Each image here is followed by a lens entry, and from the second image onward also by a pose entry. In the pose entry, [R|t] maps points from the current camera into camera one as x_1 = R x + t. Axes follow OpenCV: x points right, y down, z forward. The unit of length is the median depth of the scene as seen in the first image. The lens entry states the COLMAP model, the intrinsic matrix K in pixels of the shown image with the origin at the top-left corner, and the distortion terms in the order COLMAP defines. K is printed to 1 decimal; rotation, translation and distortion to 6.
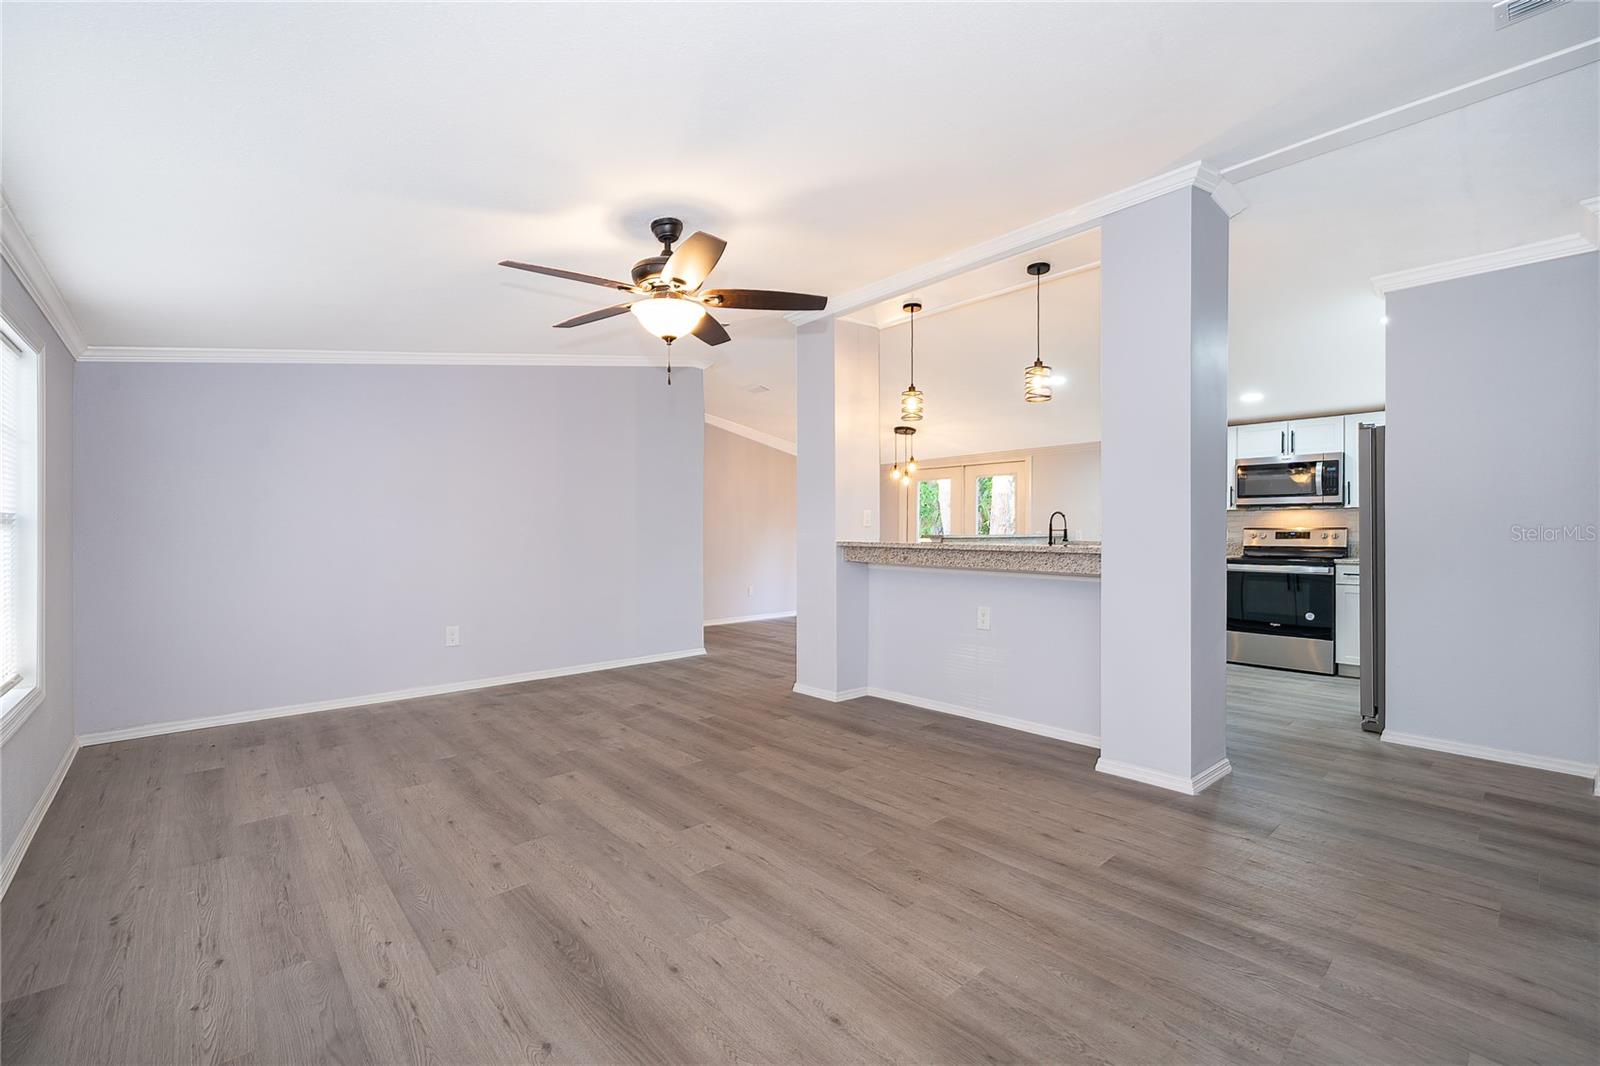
lens RADIAL K [[665.5, 0, 796.4], [0, 665.5, 535.1], [0, 0, 1]] dist [-0.002793, 0.001375]
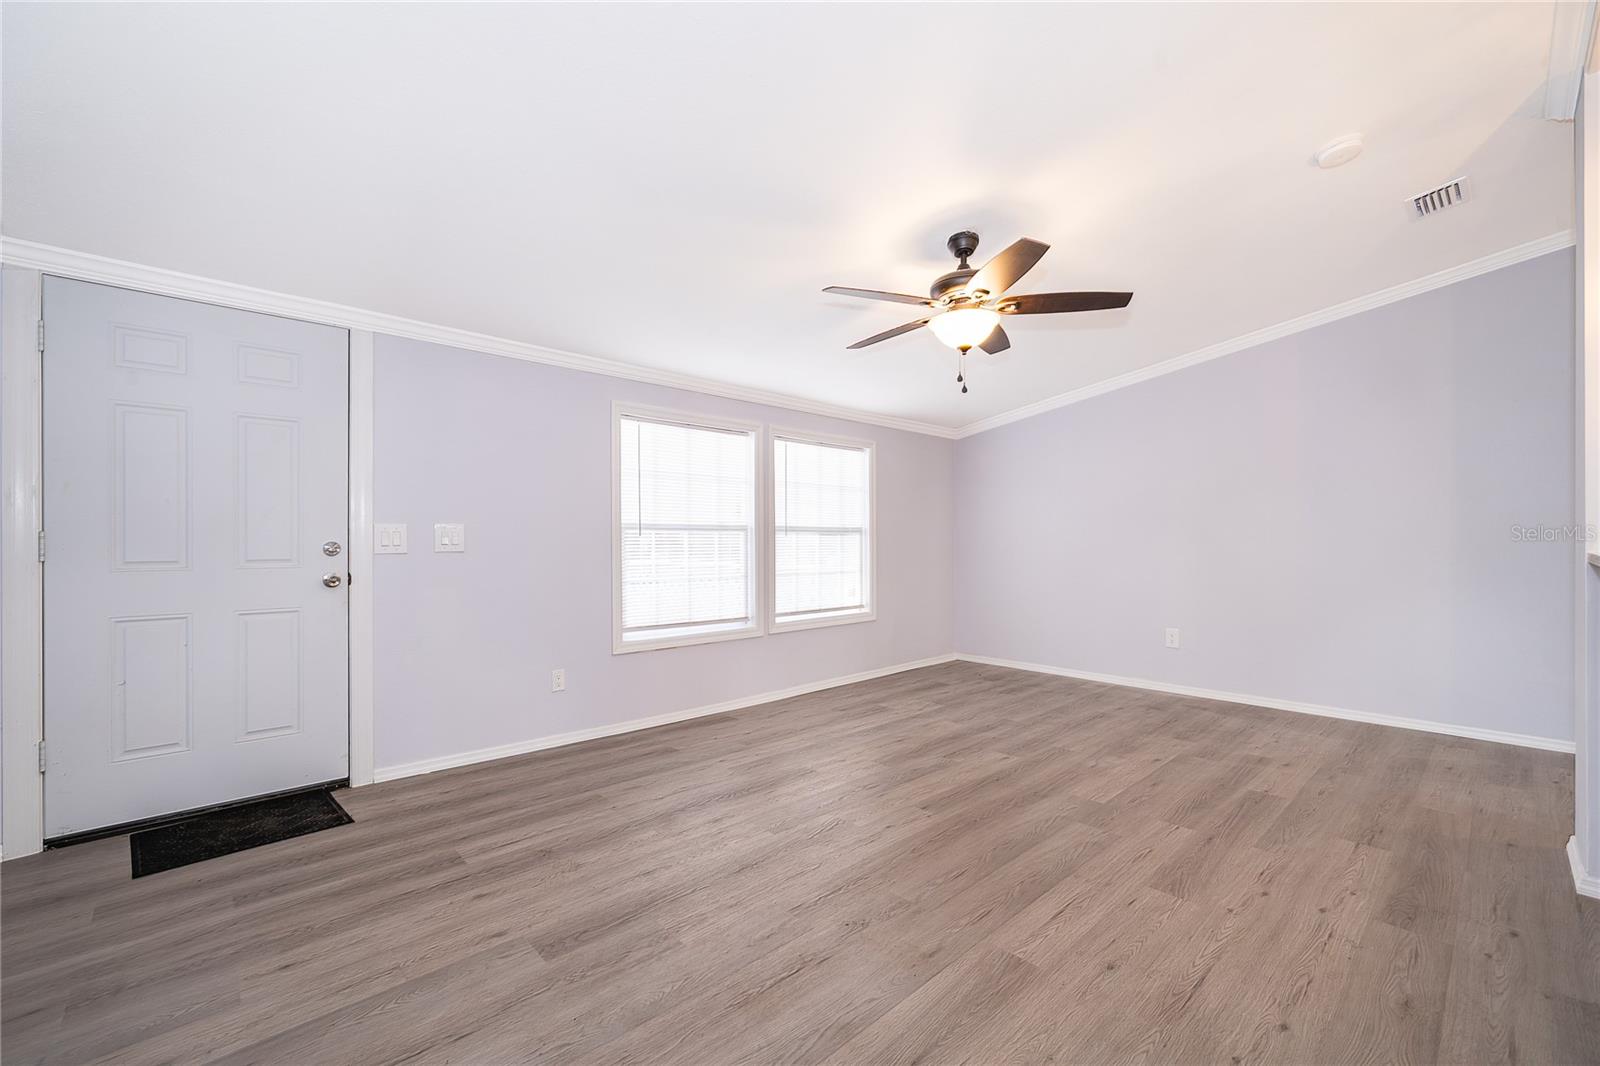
lens RADIAL K [[665.5, 0, 804.3], [0, 665.5, 530.6], [0, 0, 1]] dist [-0.002793, 0.001375]
pose [[0.027375, -0.010816, -0.999567, 0.575285], [-0.002684, 0.999937, -0.010894, 0.002541], [0.999622, 0.002981, 0.027344, 0.493880]]
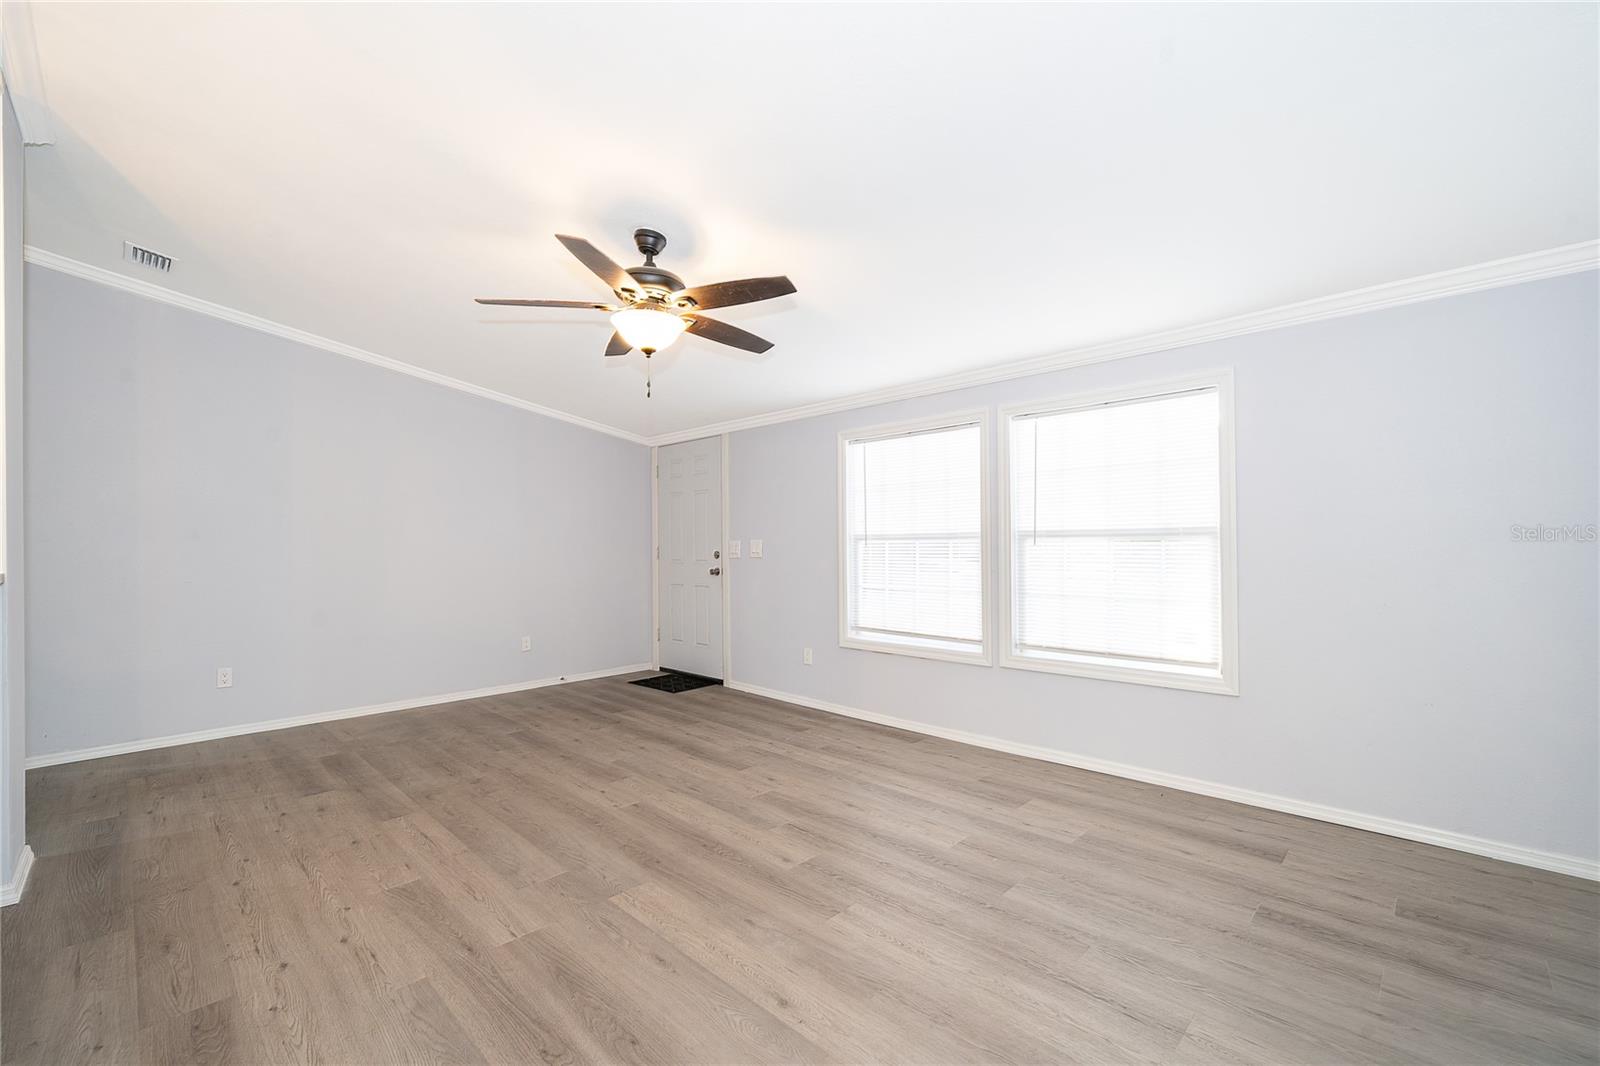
lens RADIAL K [[665.5, 0, 796.2], [0, 665.5, 548.6], [0, 0, 1]] dist [-0.002793, 0.001375]
pose [[-0.997559, 0.009548, -0.069168, -0.231714], [0.009372, 0.999952, 0.002875, -0.000366], [0.069192, 0.002219, -0.997601, 1.367996]]
